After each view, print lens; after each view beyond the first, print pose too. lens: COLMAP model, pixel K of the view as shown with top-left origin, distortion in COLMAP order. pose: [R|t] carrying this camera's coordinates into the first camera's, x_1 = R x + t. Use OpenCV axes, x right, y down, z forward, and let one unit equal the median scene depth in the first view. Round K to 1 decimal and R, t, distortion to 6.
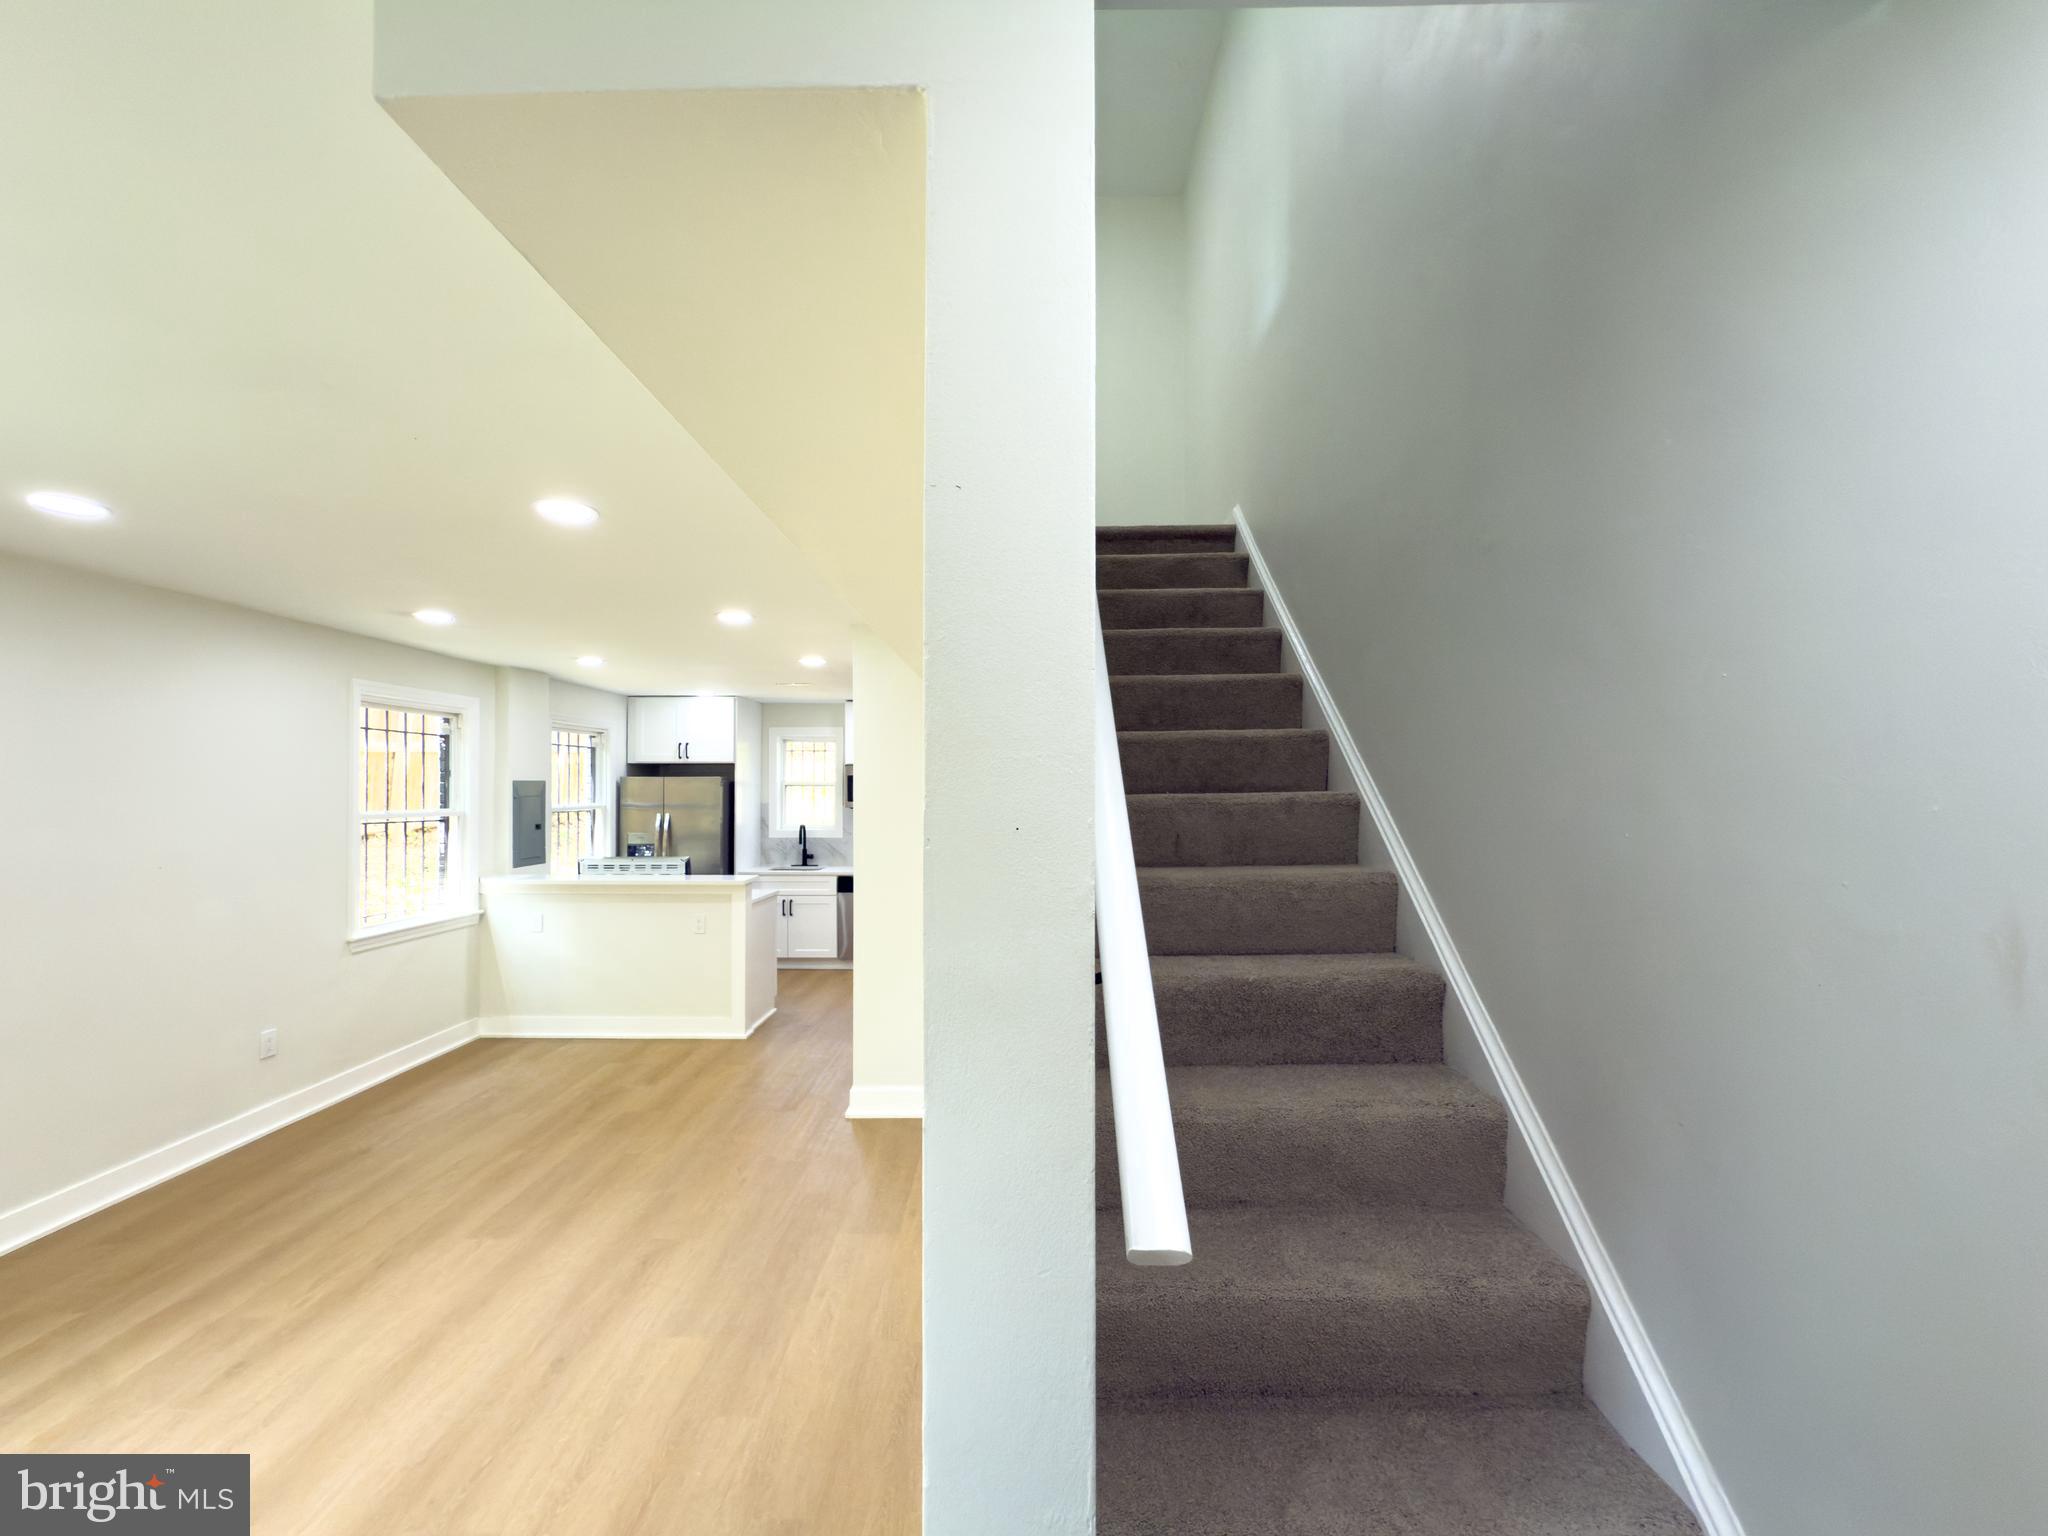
lens RADIAL K [[835.3, 0, 1013.8], [0, 835.3, 779.8], [0, 0, 1]] dist [-0.002340, -0.000108]
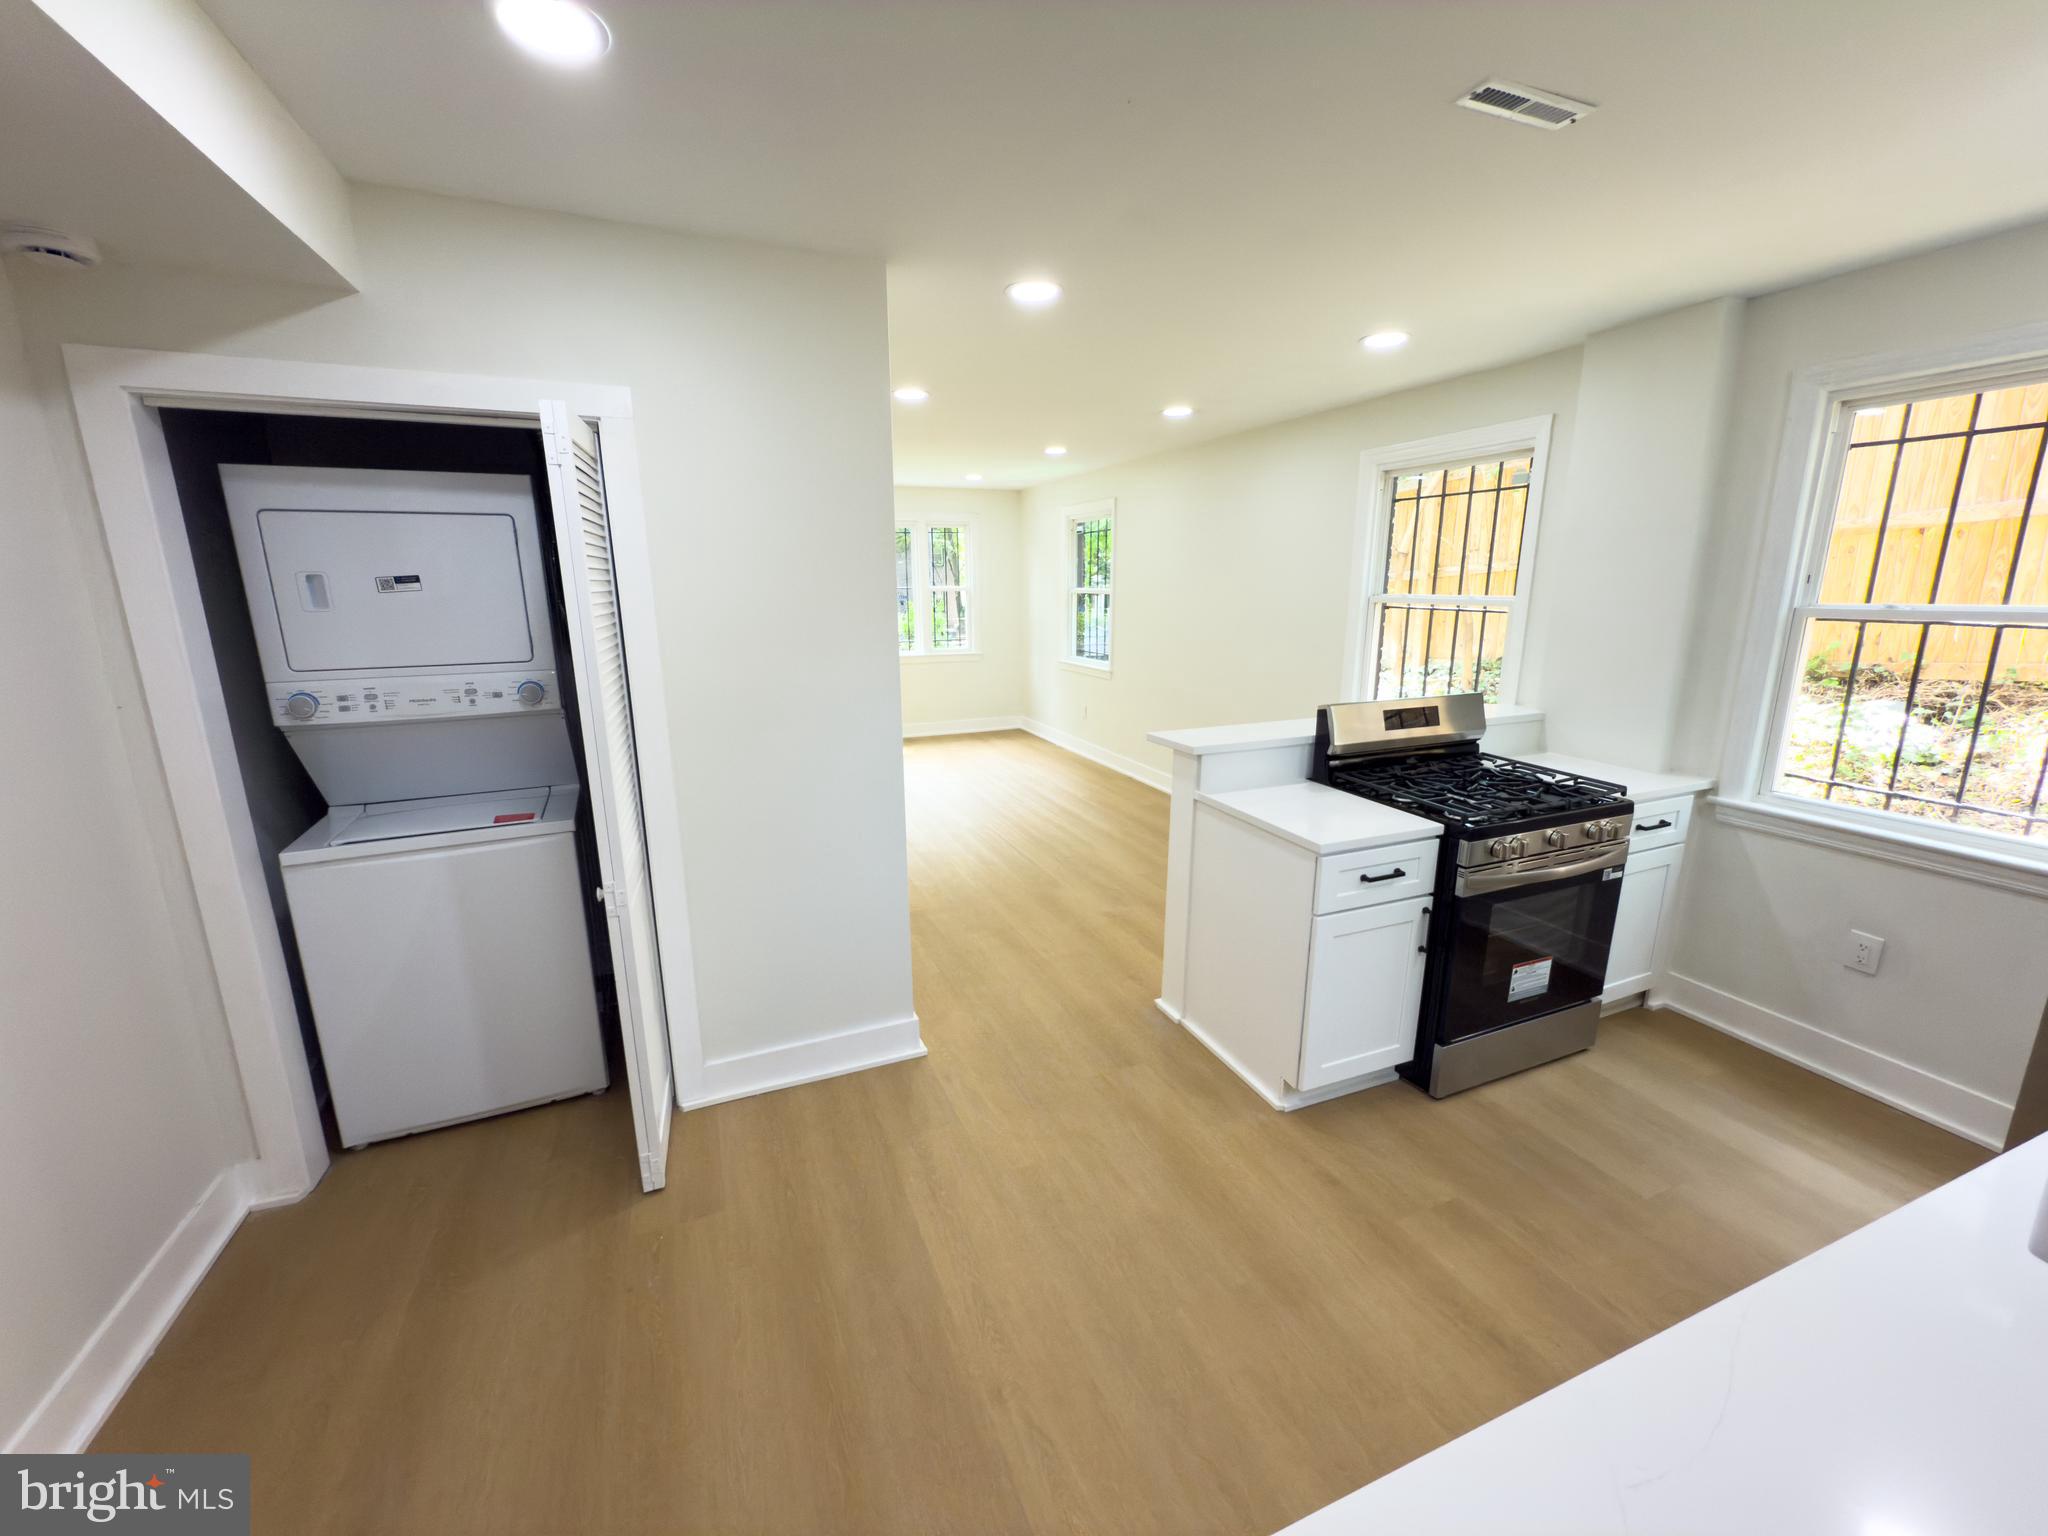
lens RADIAL K [[814.6, 0, 1021.7], [0, 814.6, 765.6], [0, 0, 1]] dist [-0.000529, 0.000366]
pose [[-0.919037, 0.096746, -0.382115, -0.031481], [0.013422, 0.976530, 0.214962, 0.020891], [0.393943, 0.192429, -0.898766, 1.451023]]
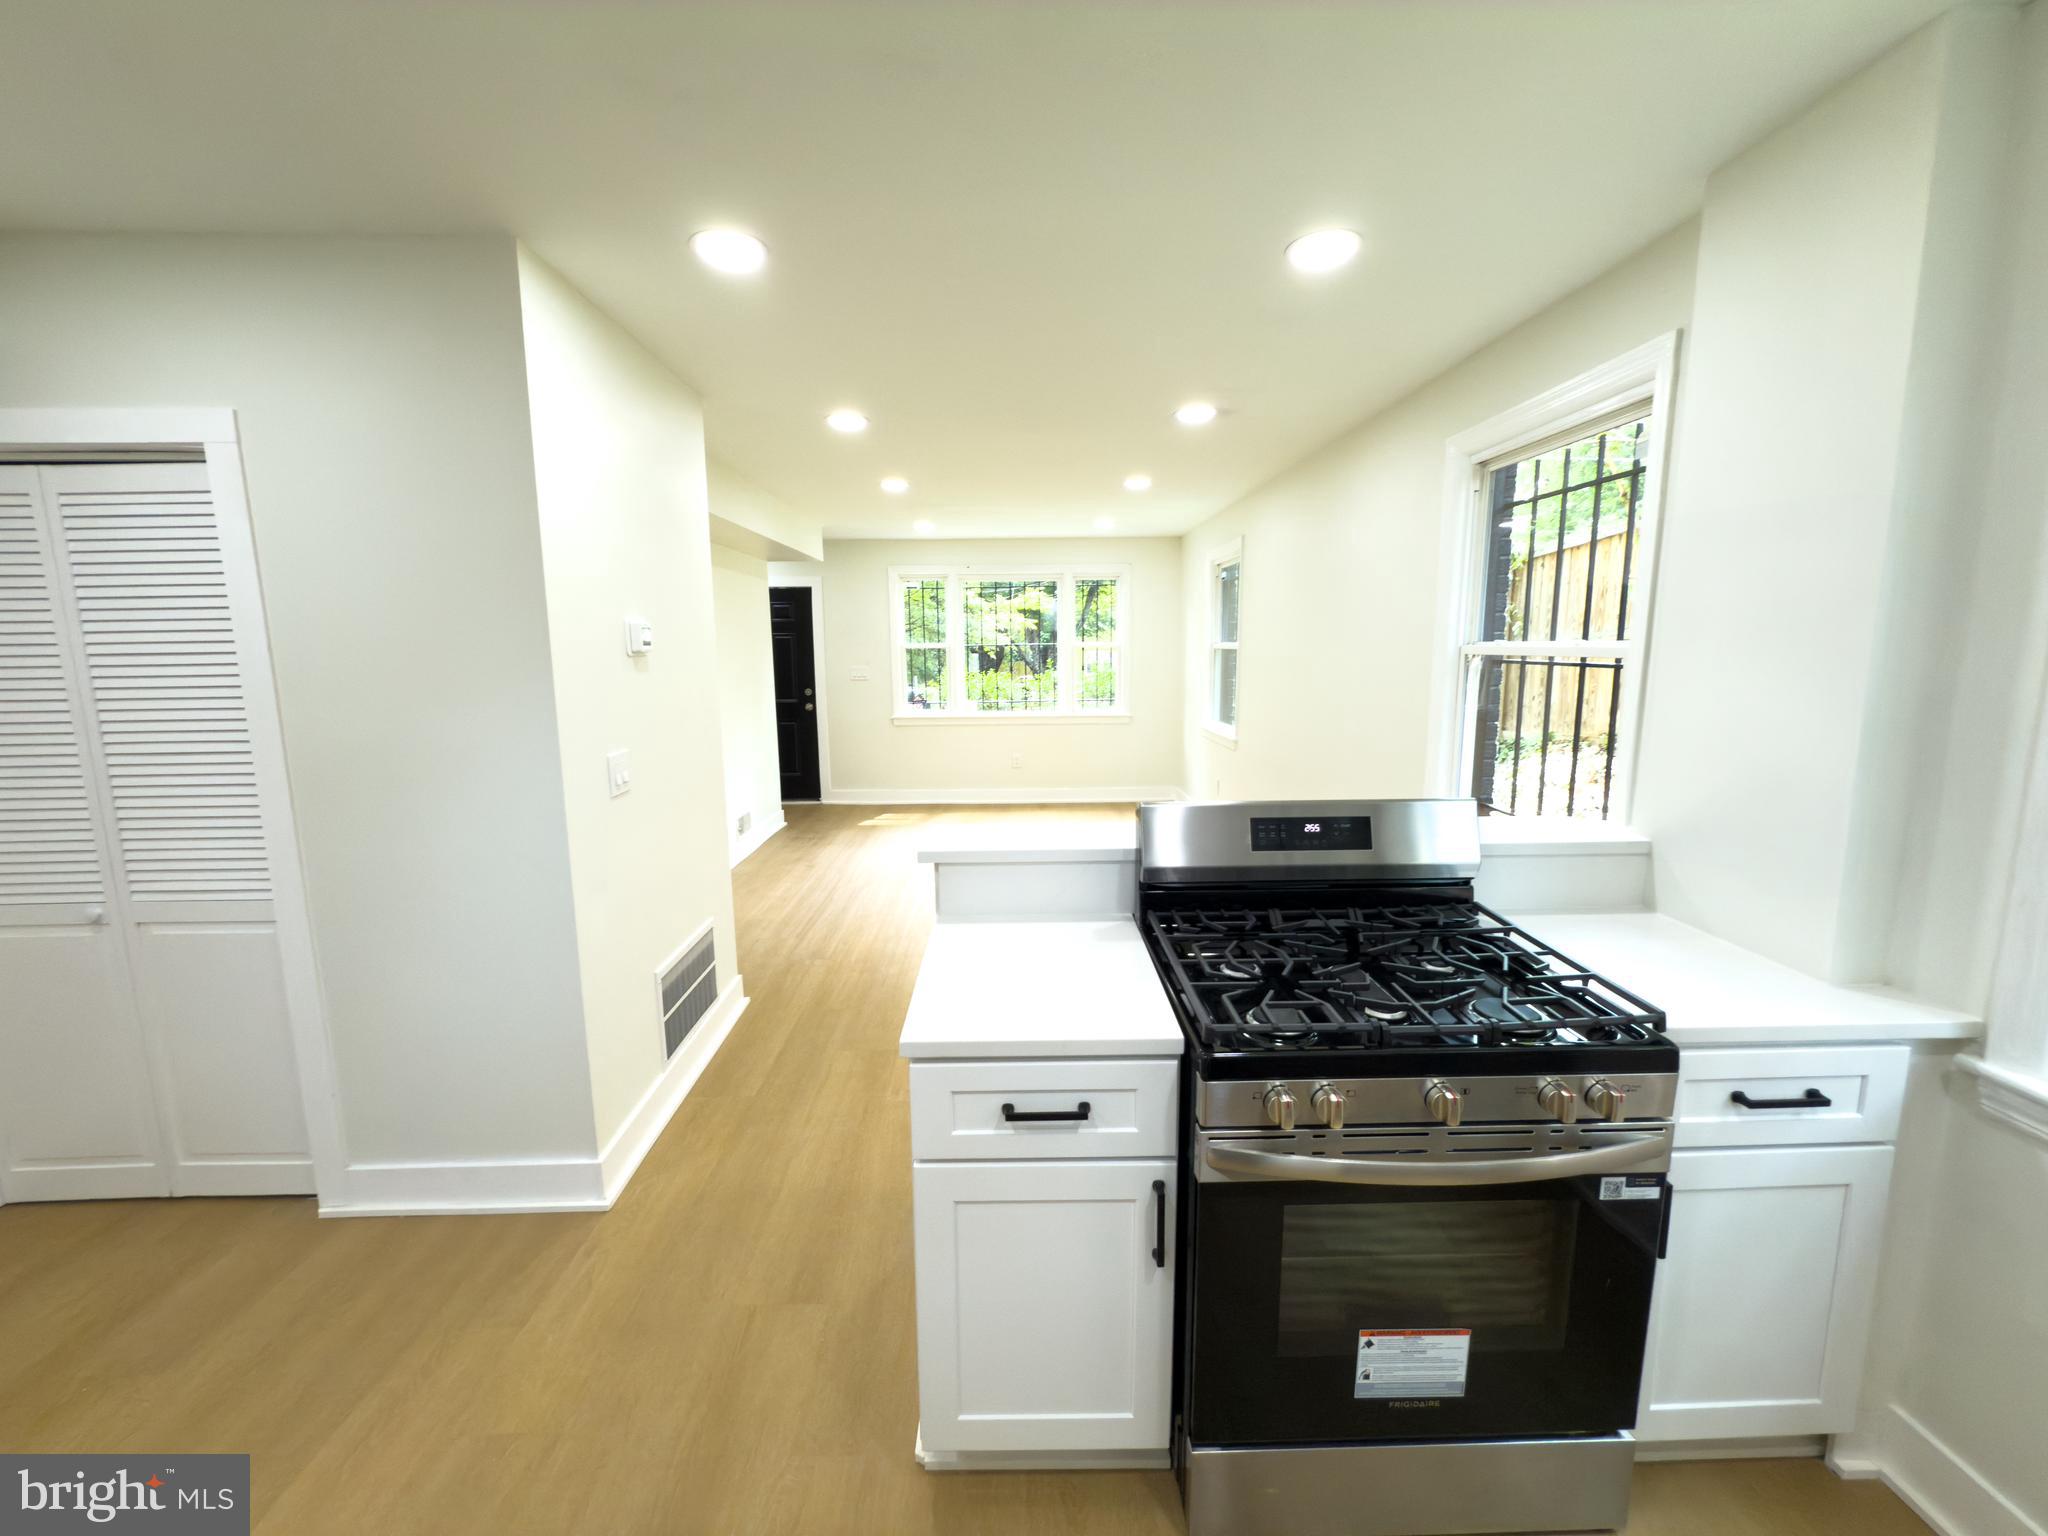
lens RADIAL K [[816.8, 0, 1020.4], [0, 816.8, 763.1], [0, 0, 1]] dist [-0.001621, -0.000178]
pose [[-0.999538, 0.017455, -0.024865, -0.353935], [0.013968, 0.990872, 0.134078, 0.035959], [0.026978, 0.133669, -0.990659, 1.379396]]
